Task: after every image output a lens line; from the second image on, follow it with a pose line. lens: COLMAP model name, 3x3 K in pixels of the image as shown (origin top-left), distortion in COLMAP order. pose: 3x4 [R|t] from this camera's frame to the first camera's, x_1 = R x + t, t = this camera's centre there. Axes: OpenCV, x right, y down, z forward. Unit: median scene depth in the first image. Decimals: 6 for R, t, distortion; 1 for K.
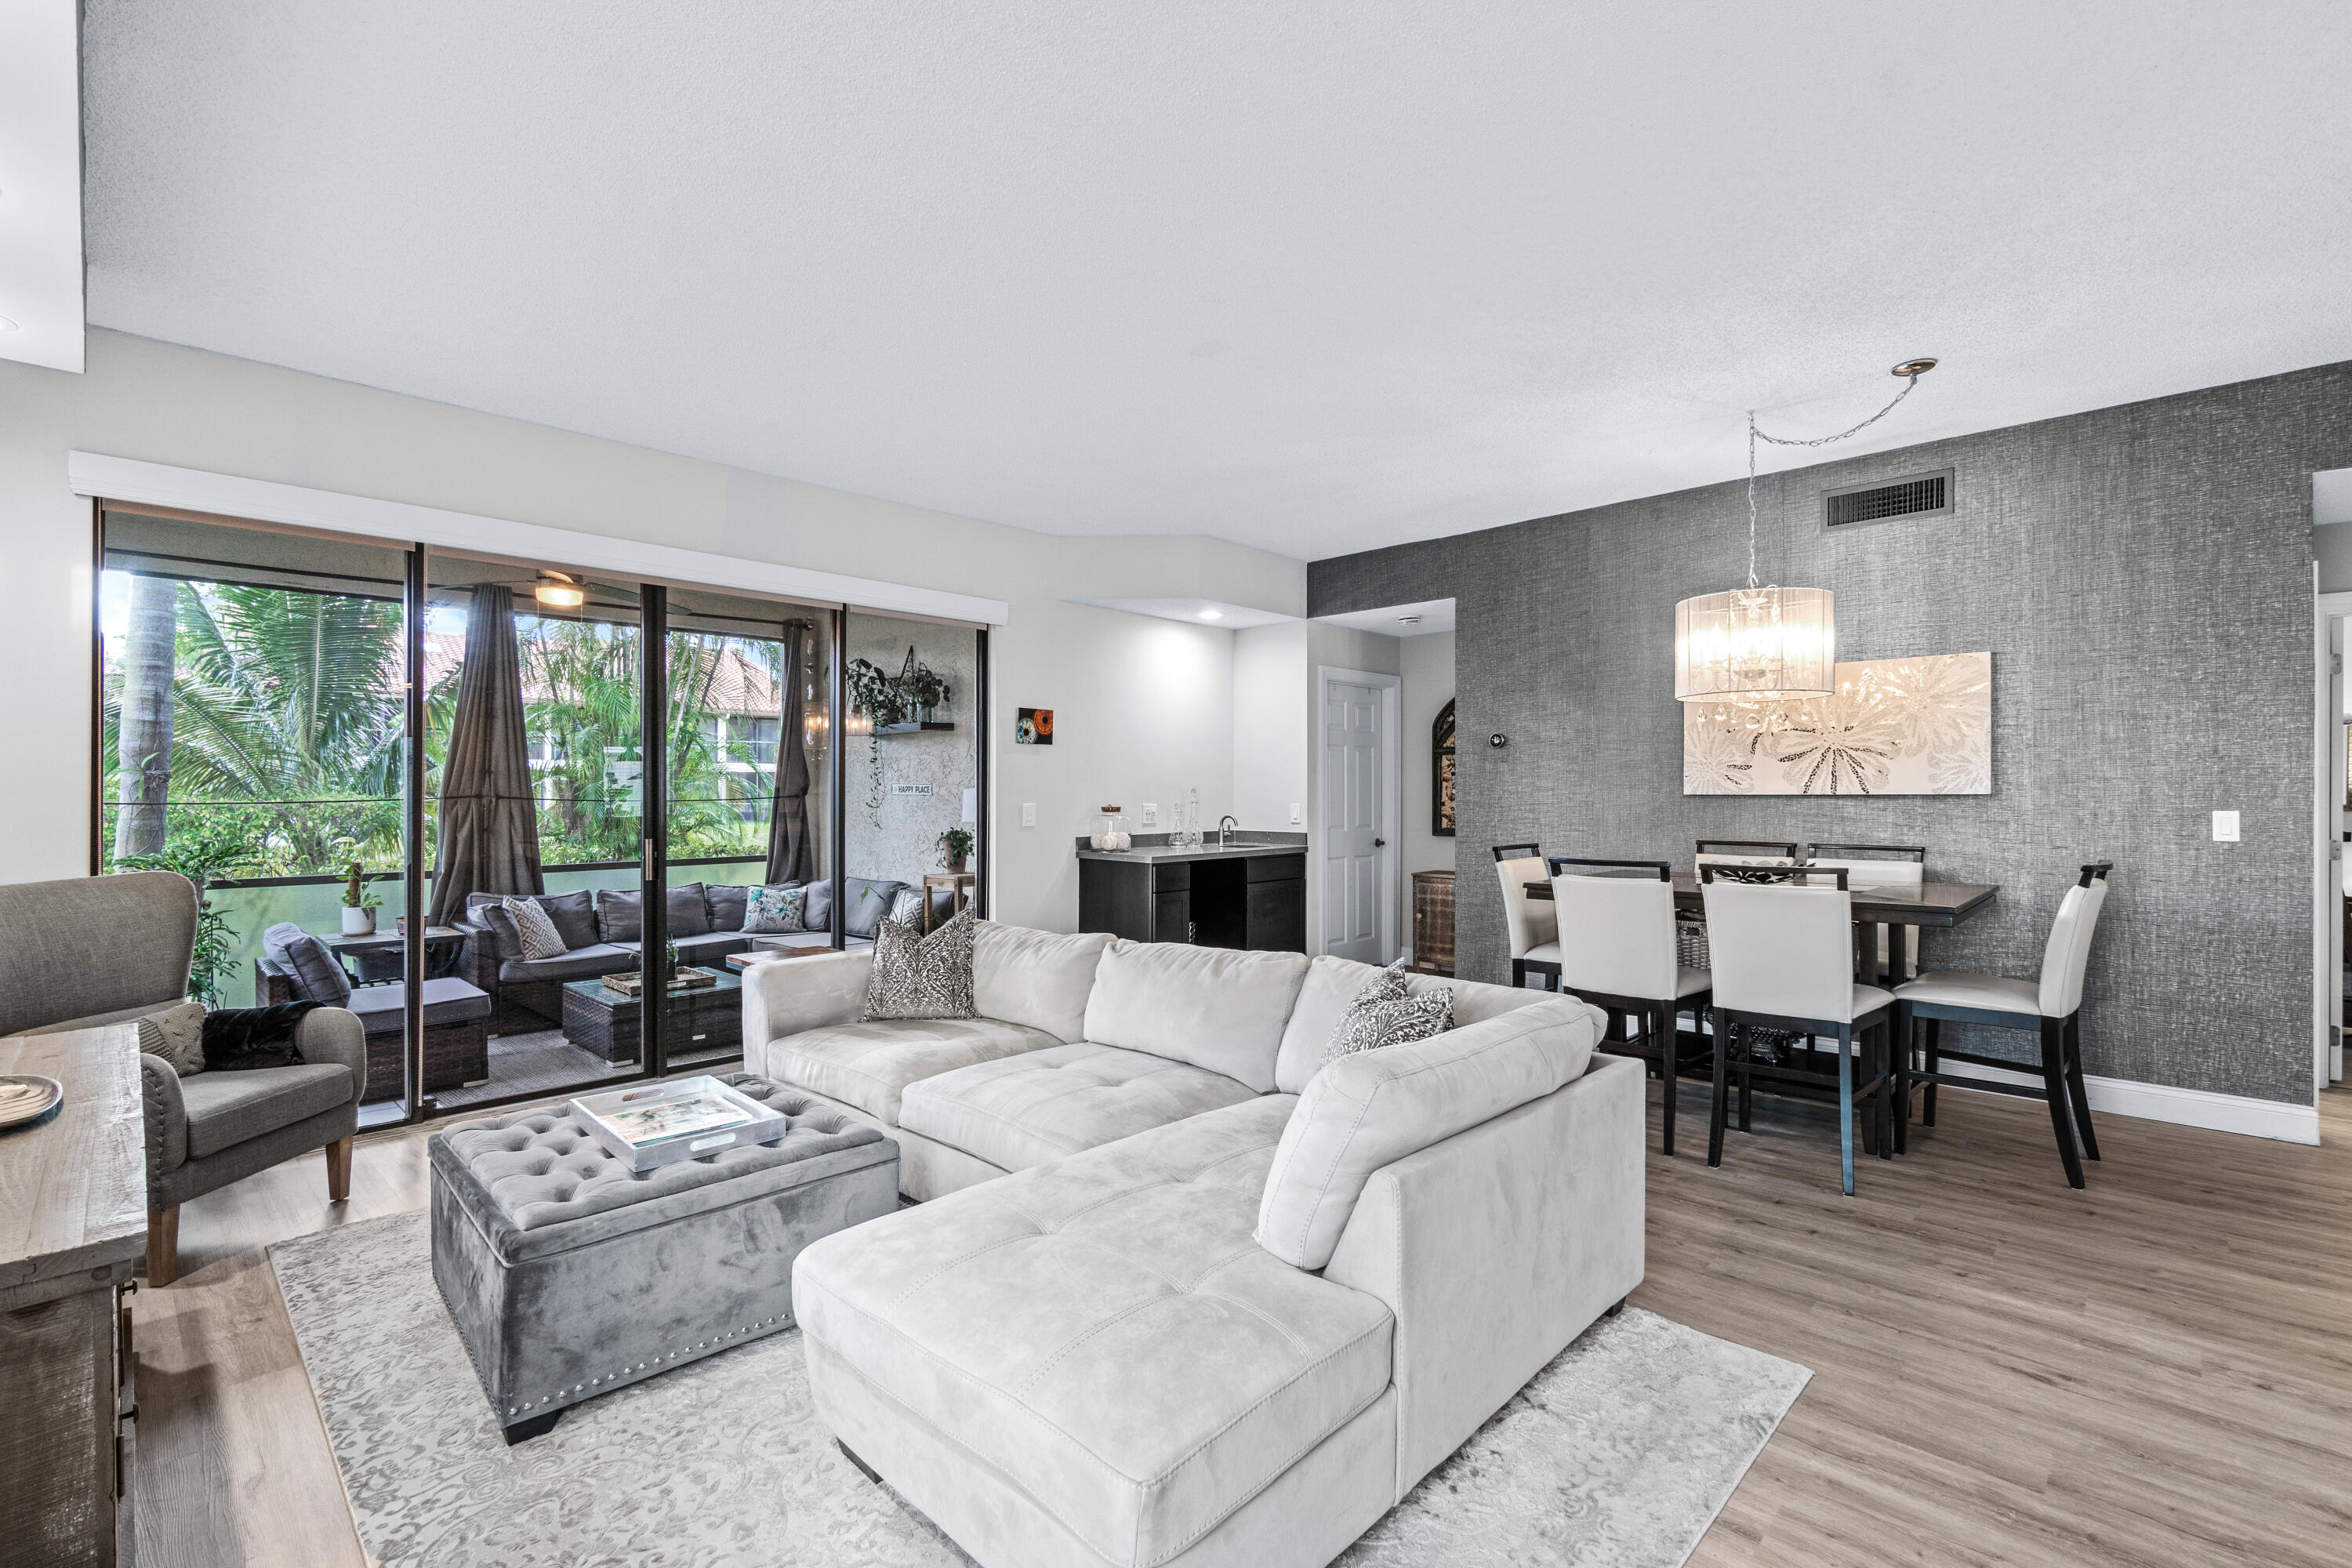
lens RADIAL K [[1018.2, 0, 1187.2], [0, 1018.2, 792.4], [0, 0, 1]] dist [-0.003974, 0.000746]
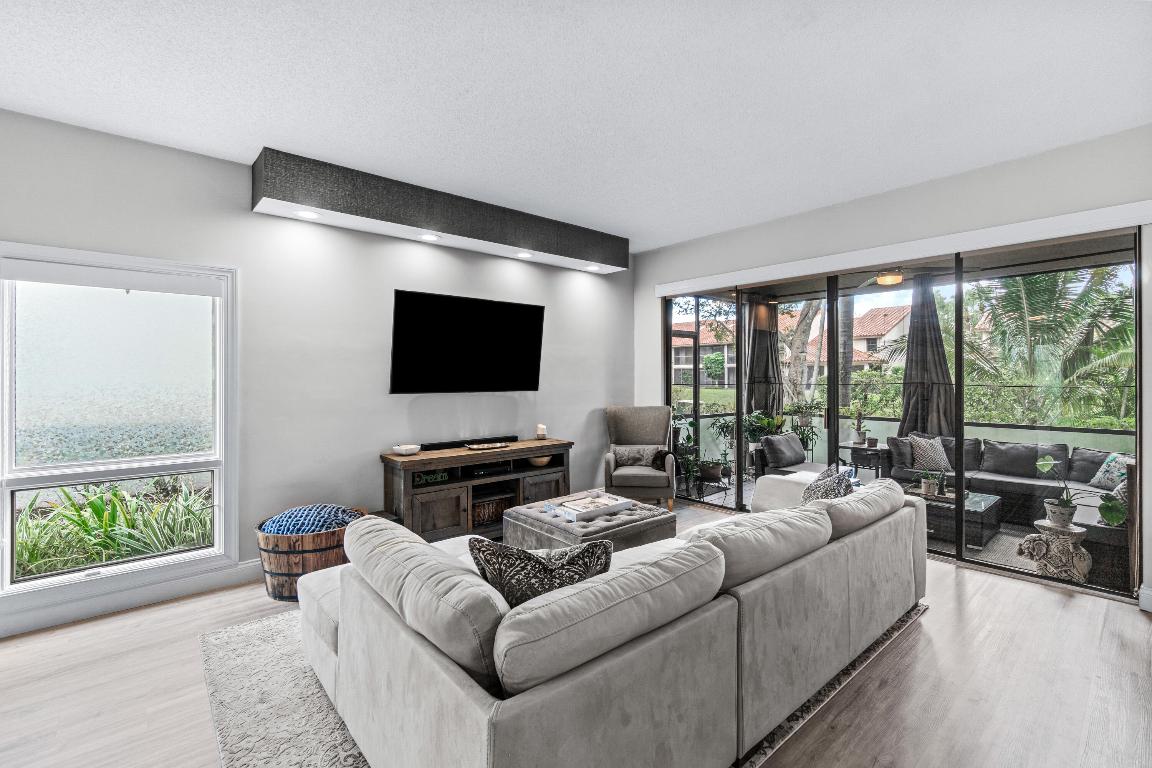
lens RADIAL K [[498.7, 0, 574.4], [0, 498.7, 375.7], [0, 0, 1]] dist [-0.003974, 0.000746]
pose [[-0.106916, -0.000554, -0.994268, 0.425234], [0.004086, 0.999991, -0.000997, -0.013968], [0.994260, -0.004169, -0.106912, 0.577175]]
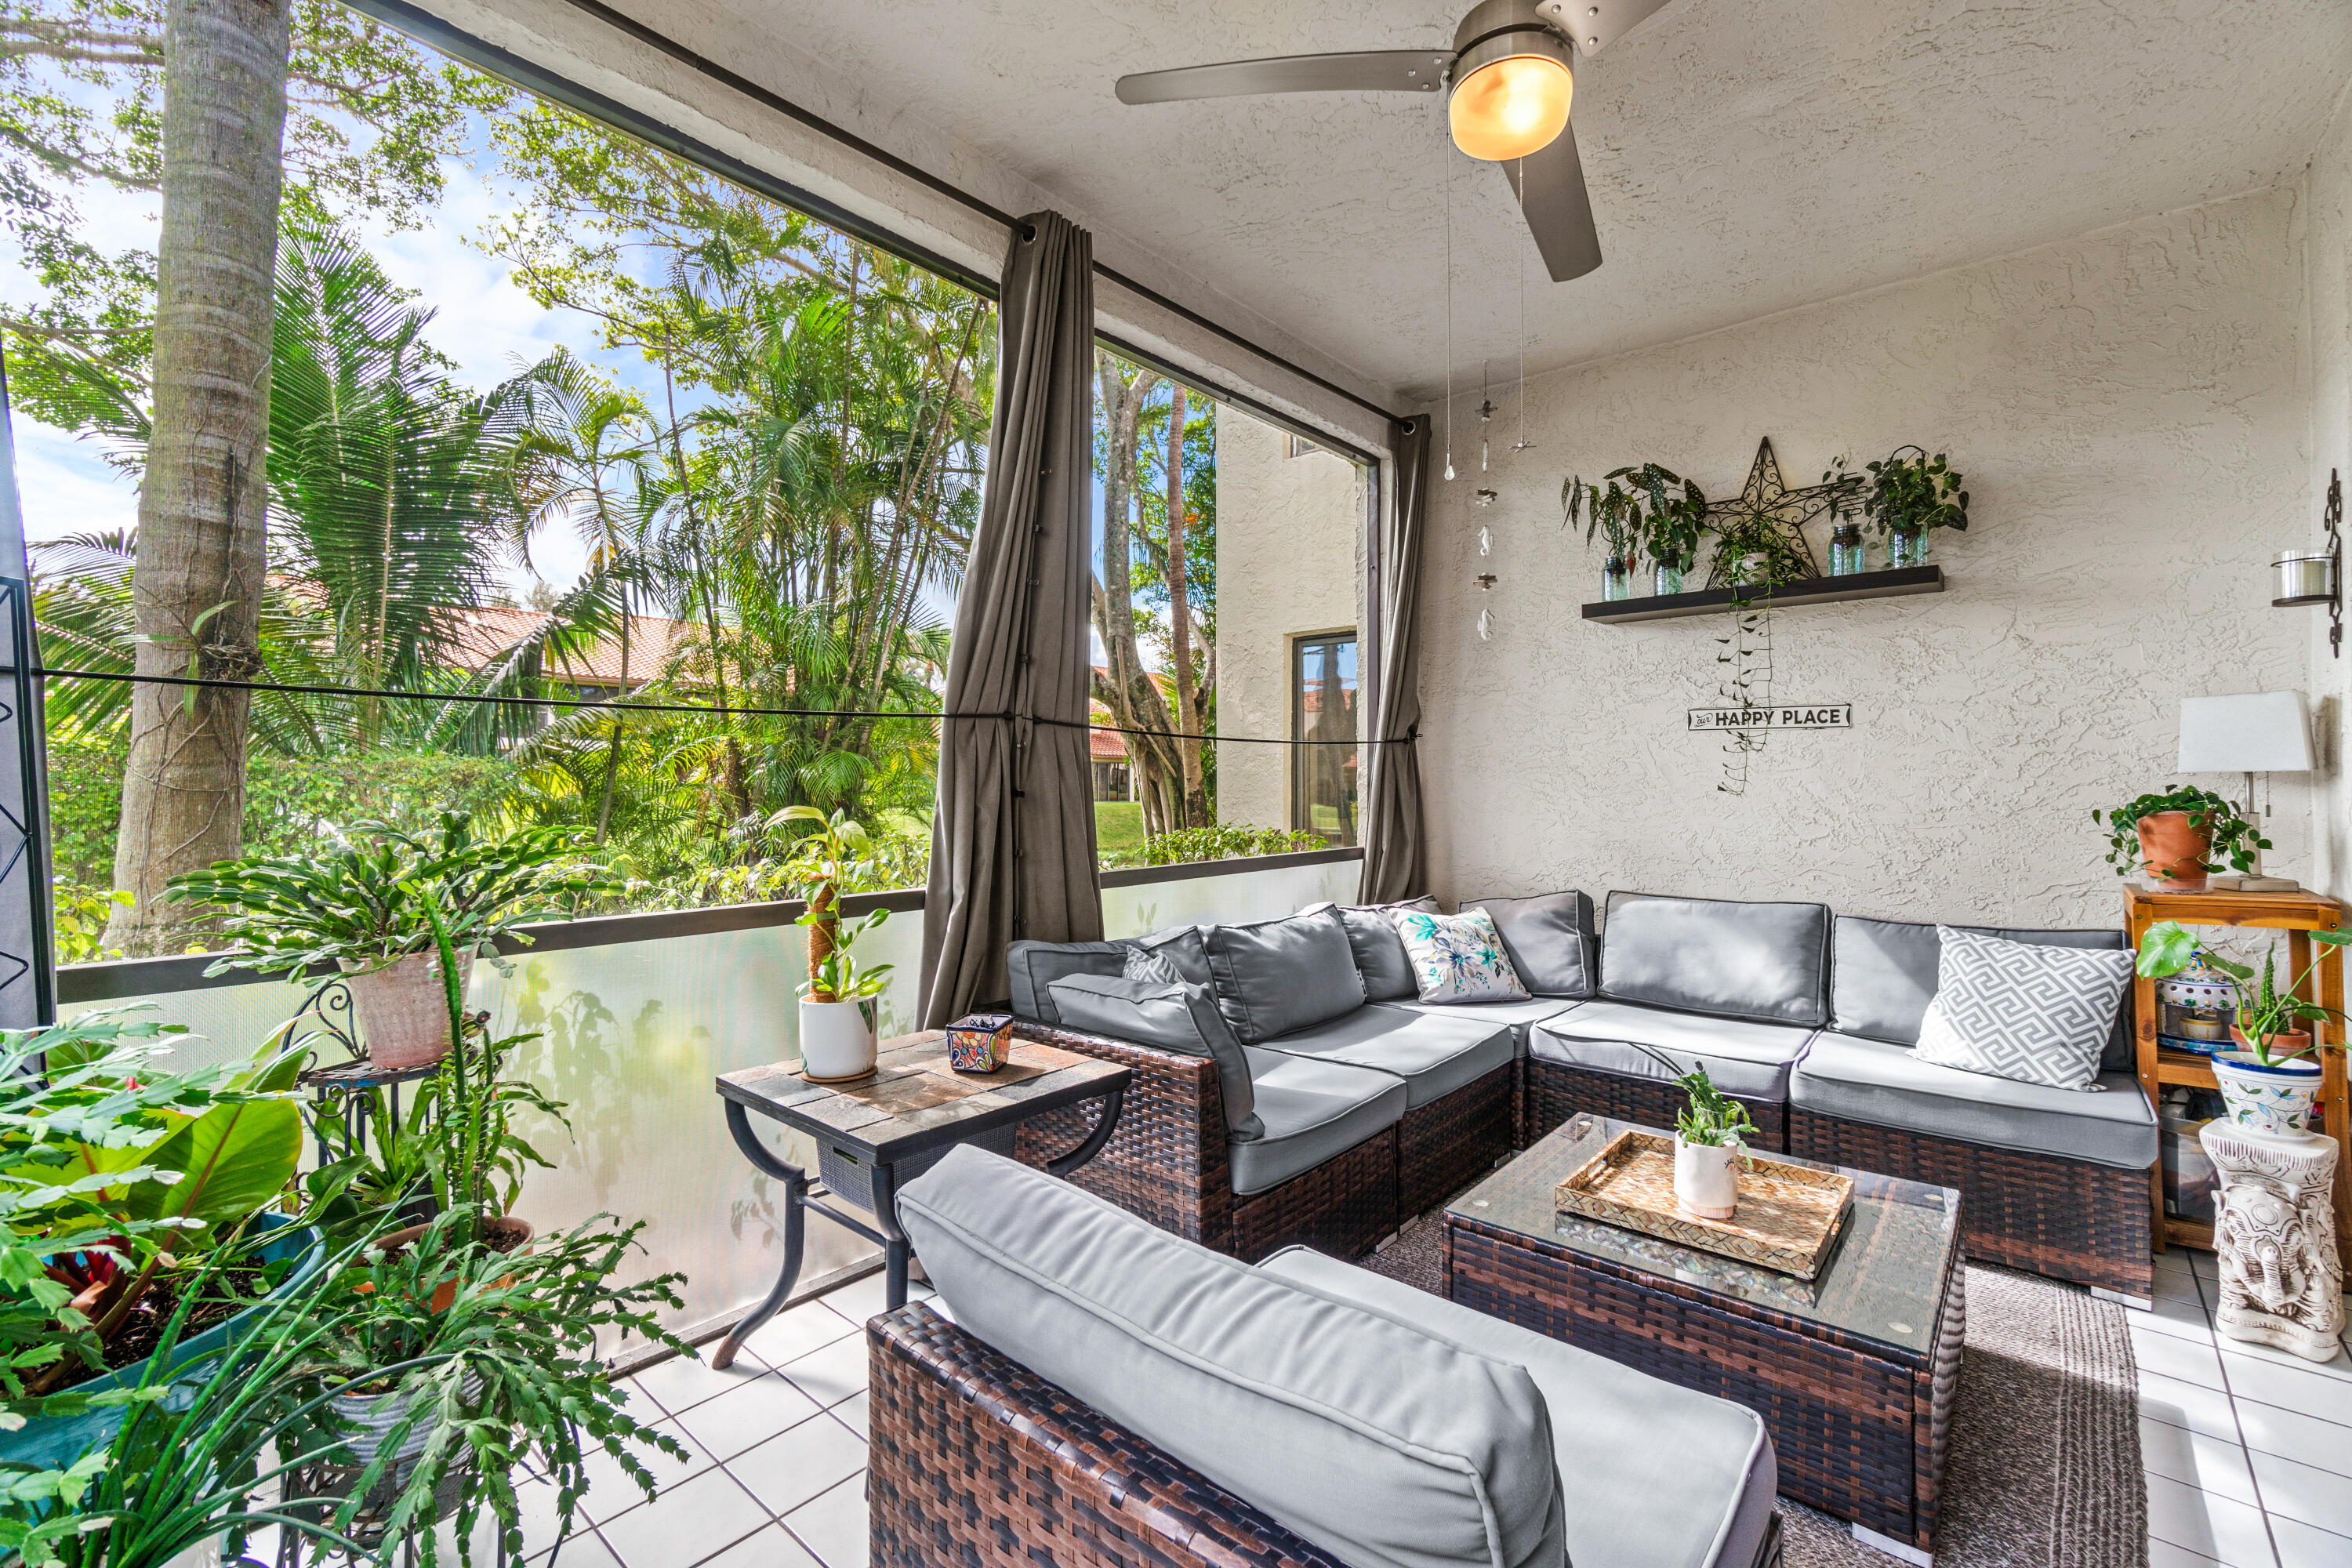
lens RADIAL K [[1018.2, 0, 1216.3], [0, 1018.2, 770.5], [0, 0, 1]] dist [-0.003974, 0.000746]
pose [[0.998054, 0.000228, 0.062360, -0.837548], [0.000468, 0.999938, -0.011151, 0.041964], [-0.062359, 0.011159, 0.997991, 0.740005]]
